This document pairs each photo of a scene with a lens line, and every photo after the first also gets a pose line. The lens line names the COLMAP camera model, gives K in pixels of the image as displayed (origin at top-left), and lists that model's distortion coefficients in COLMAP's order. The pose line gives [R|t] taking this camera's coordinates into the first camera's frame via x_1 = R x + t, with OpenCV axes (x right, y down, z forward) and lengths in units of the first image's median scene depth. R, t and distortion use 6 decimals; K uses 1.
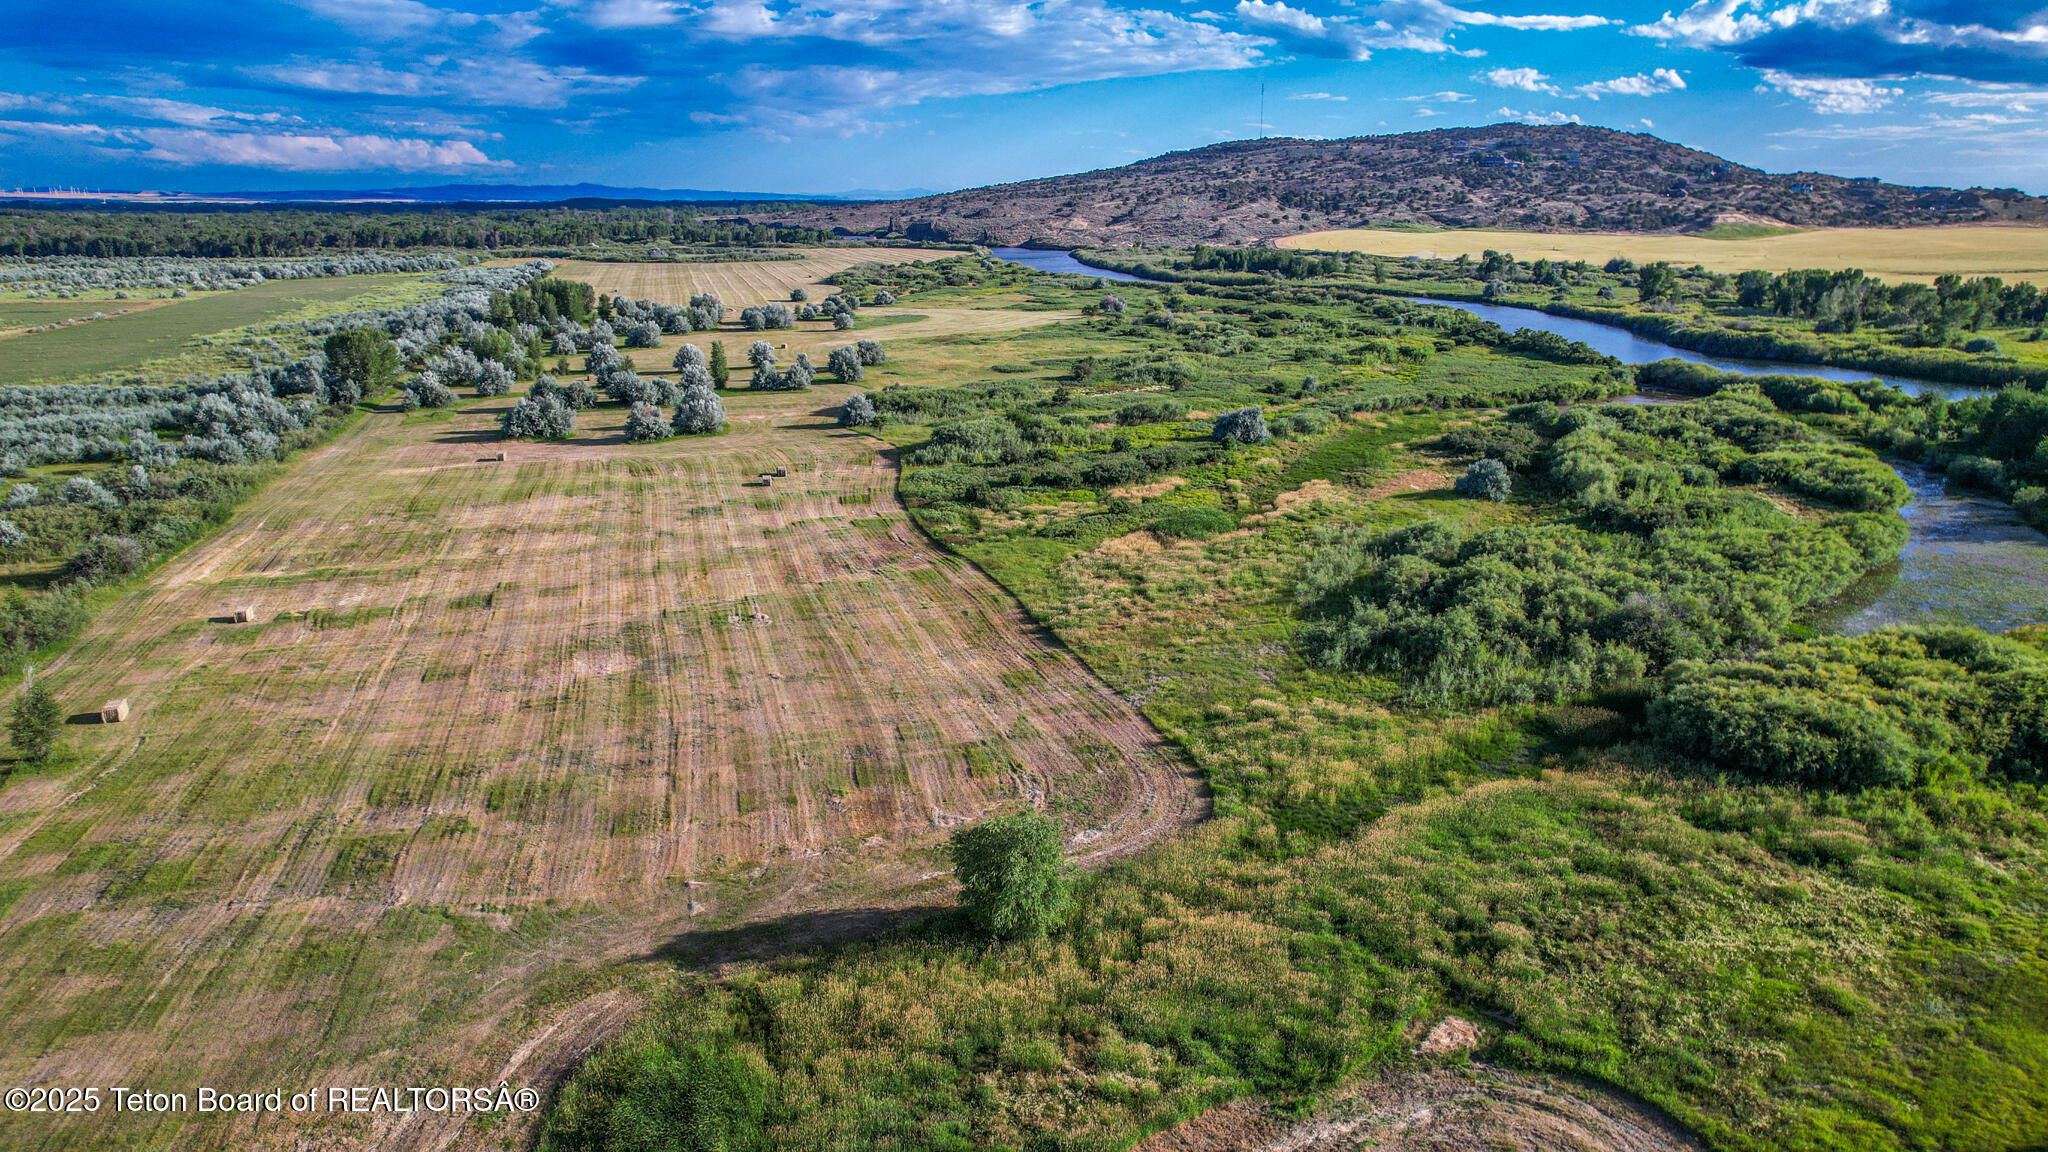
lens RADIAL K [[1310.8, 0, 1024.0], [0, 1310.8, 576.0], [0, 0, 1]] dist [-0.079392, 0.073481]
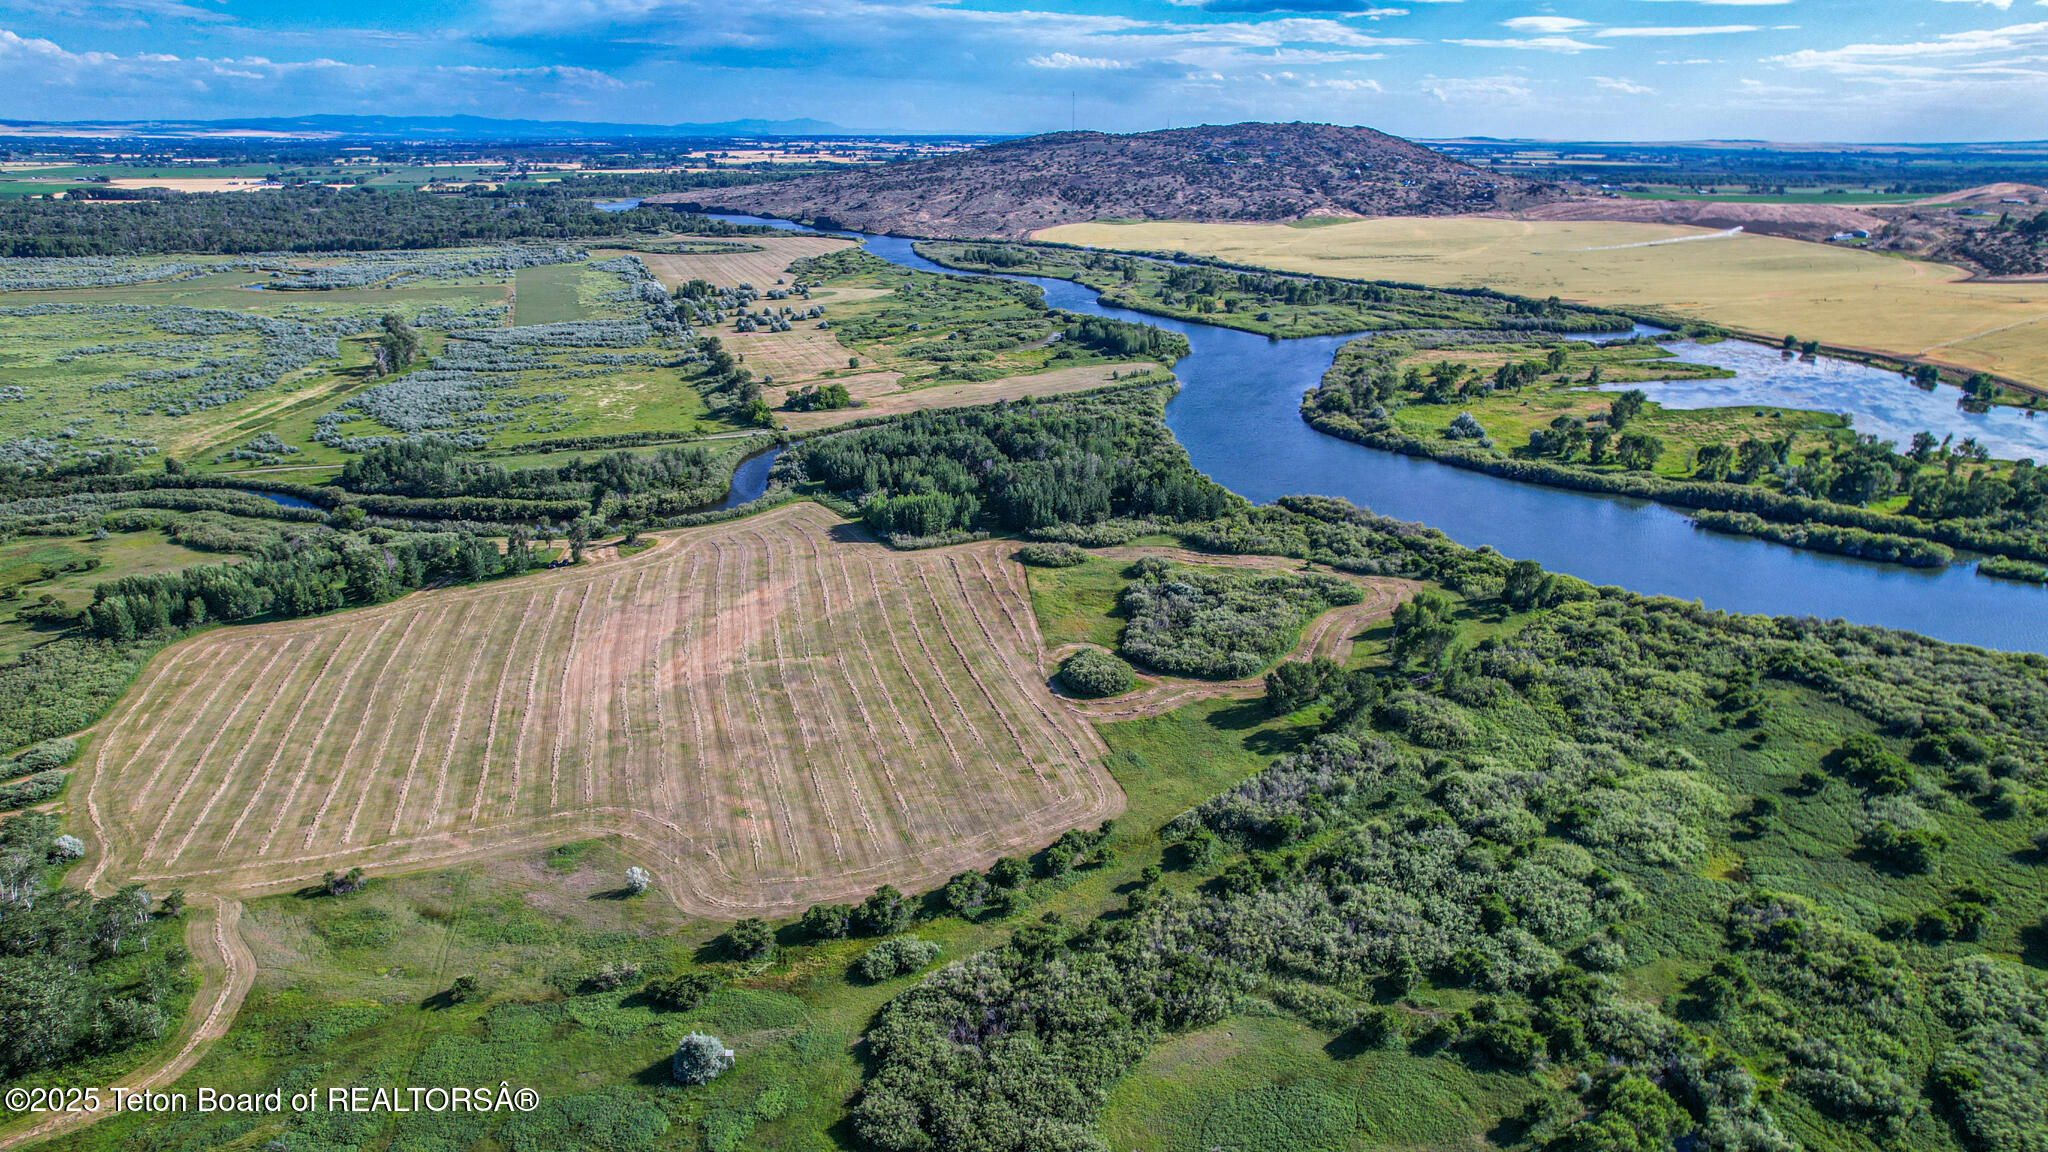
lens RADIAL K [[1310.8, 0, 1024.0], [0, 1310.8, 576.0], [0, 0, 1]] dist [-0.079392, 0.073481]
pose [[0.996742, -0.023023, 0.077303, 0.035588], [0.019156, 0.998546, 0.050395, 0.102831], [-0.078351, -0.048750, 0.995733, -0.698753]]
